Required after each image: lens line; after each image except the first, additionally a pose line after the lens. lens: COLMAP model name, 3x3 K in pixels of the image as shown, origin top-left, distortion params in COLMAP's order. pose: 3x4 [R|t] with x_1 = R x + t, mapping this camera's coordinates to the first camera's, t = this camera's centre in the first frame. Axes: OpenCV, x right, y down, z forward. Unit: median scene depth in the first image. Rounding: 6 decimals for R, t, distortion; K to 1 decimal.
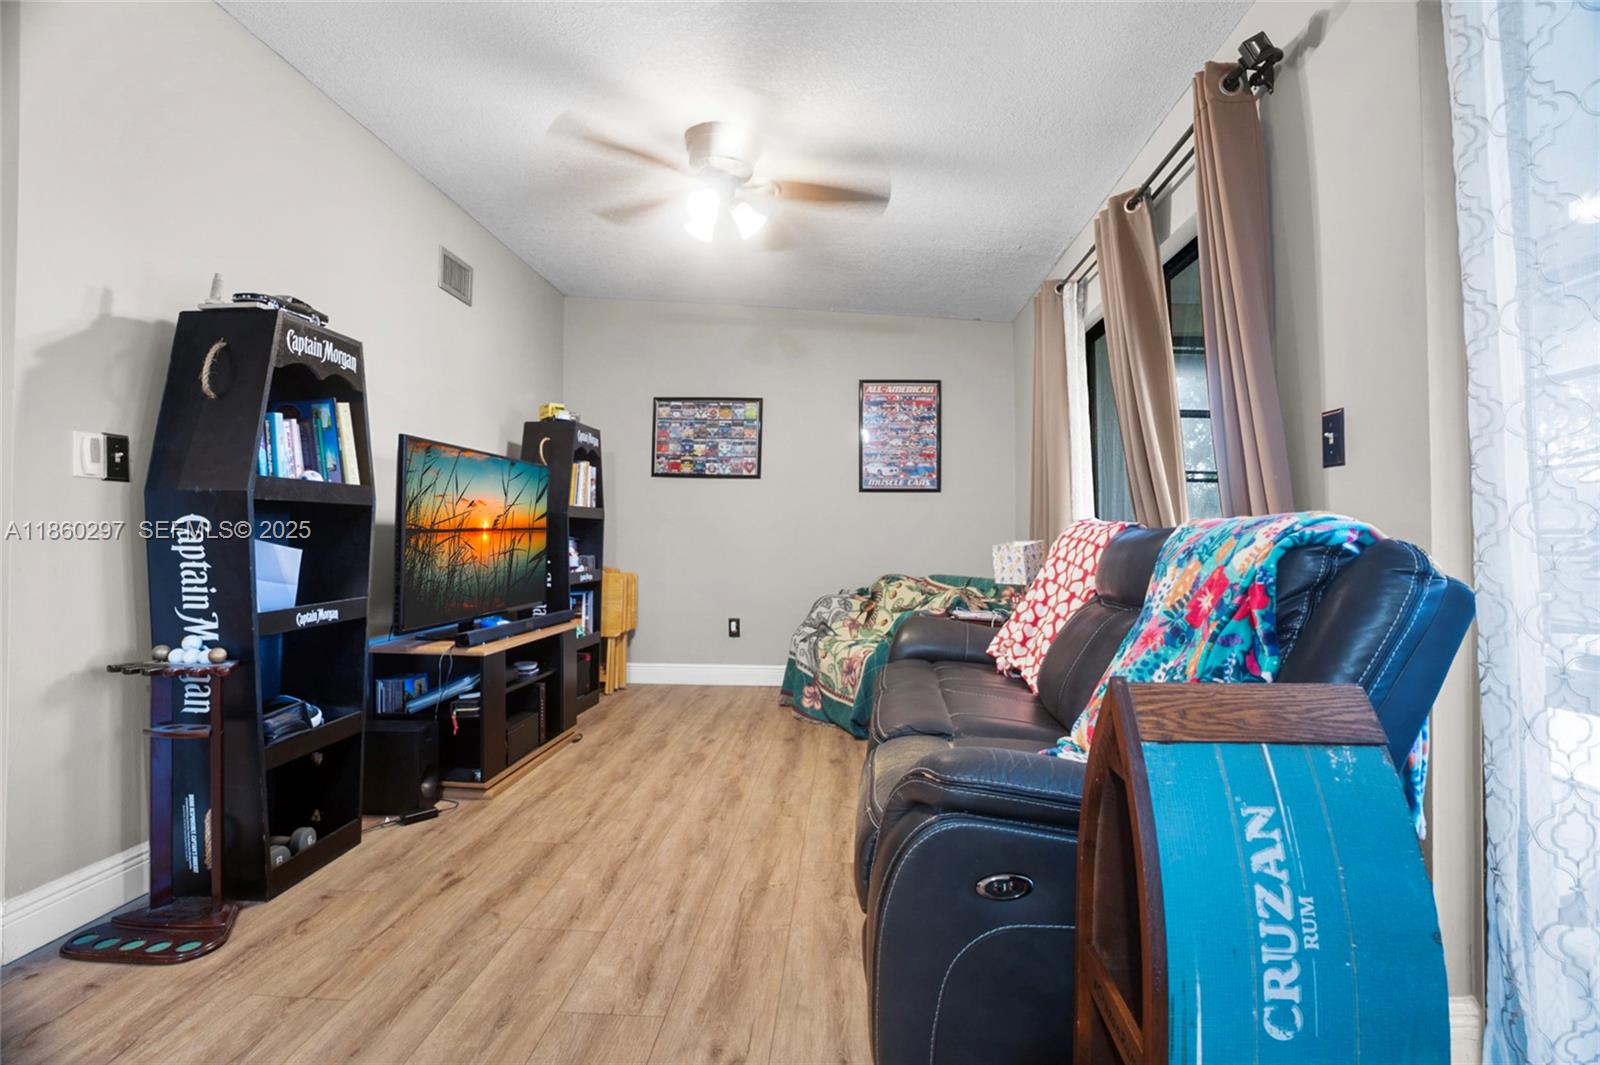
lens RADIAL K [[732.5, 0, 806.7], [0, 732.5, 526.1], [0, 0, 1]] dist [-0.065109, 0.025034]
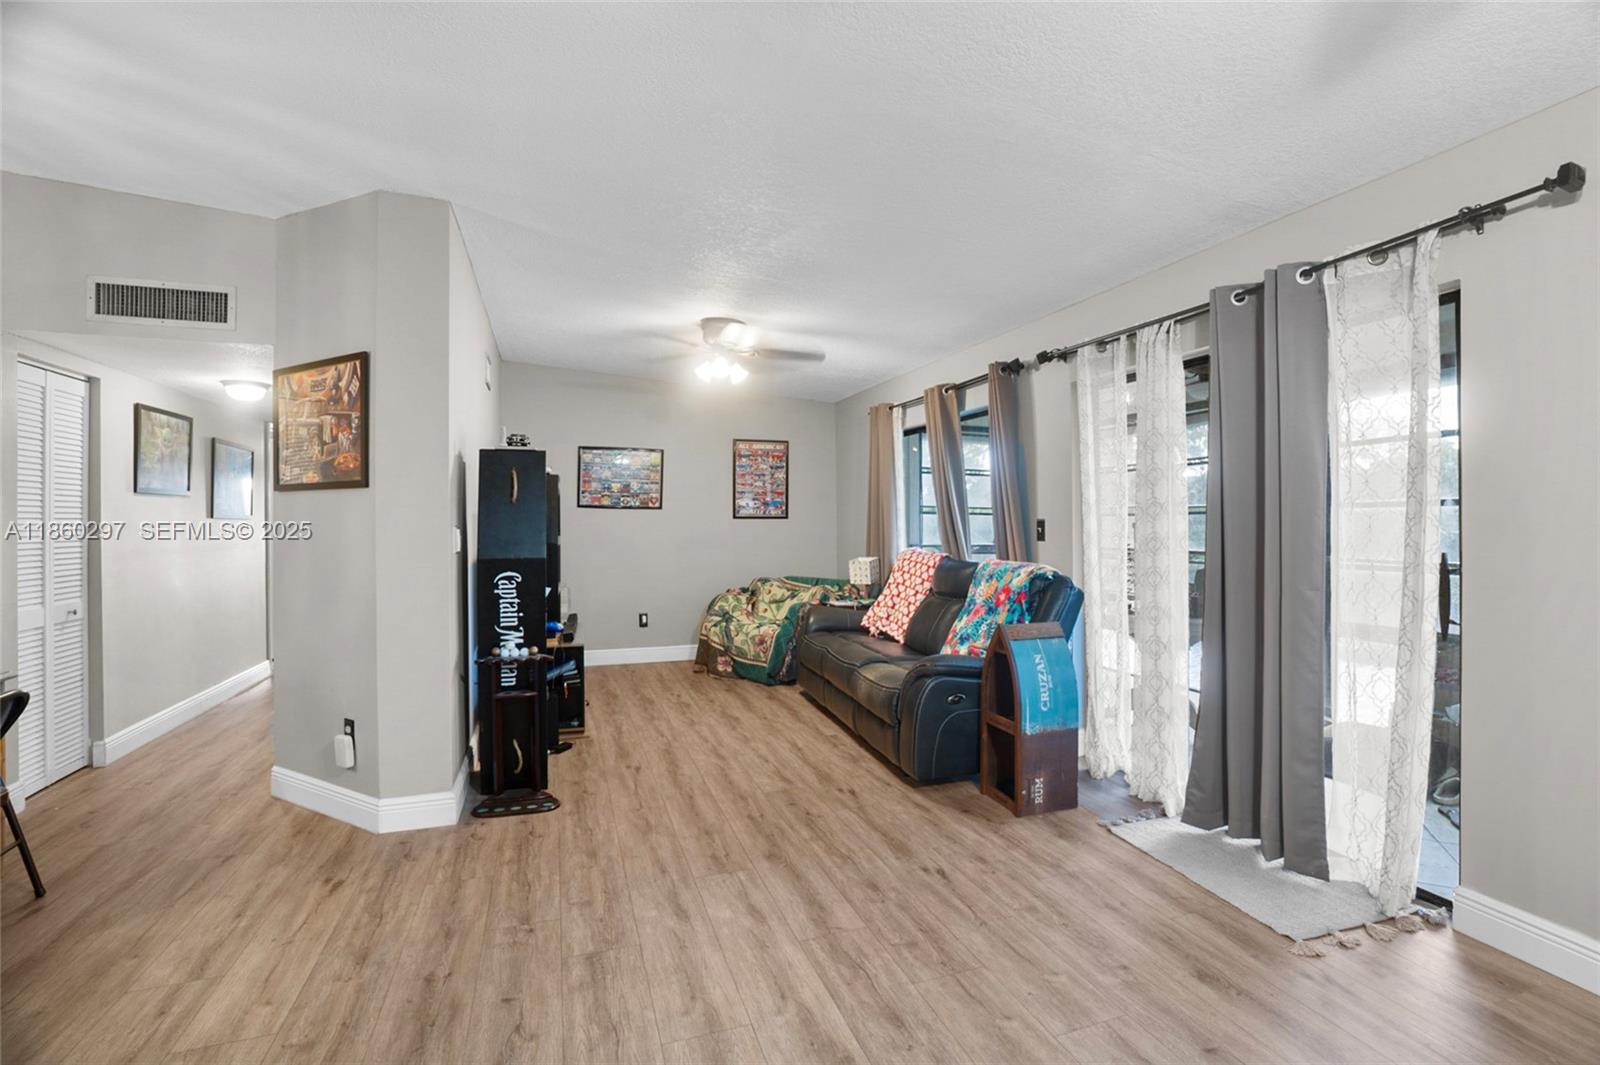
lens RADIAL K [[732.5, 0, 806.7], [0, 732.5, 526.1], [0, 0, 1]] dist [-0.065109, 0.025034]
pose [[0.925025, -0.010138, 0.379771, -0.767131], [0.001747, 0.999747, 0.022434, -0.147908], [-0.379902, -0.020089, 0.924809, -0.816824]]
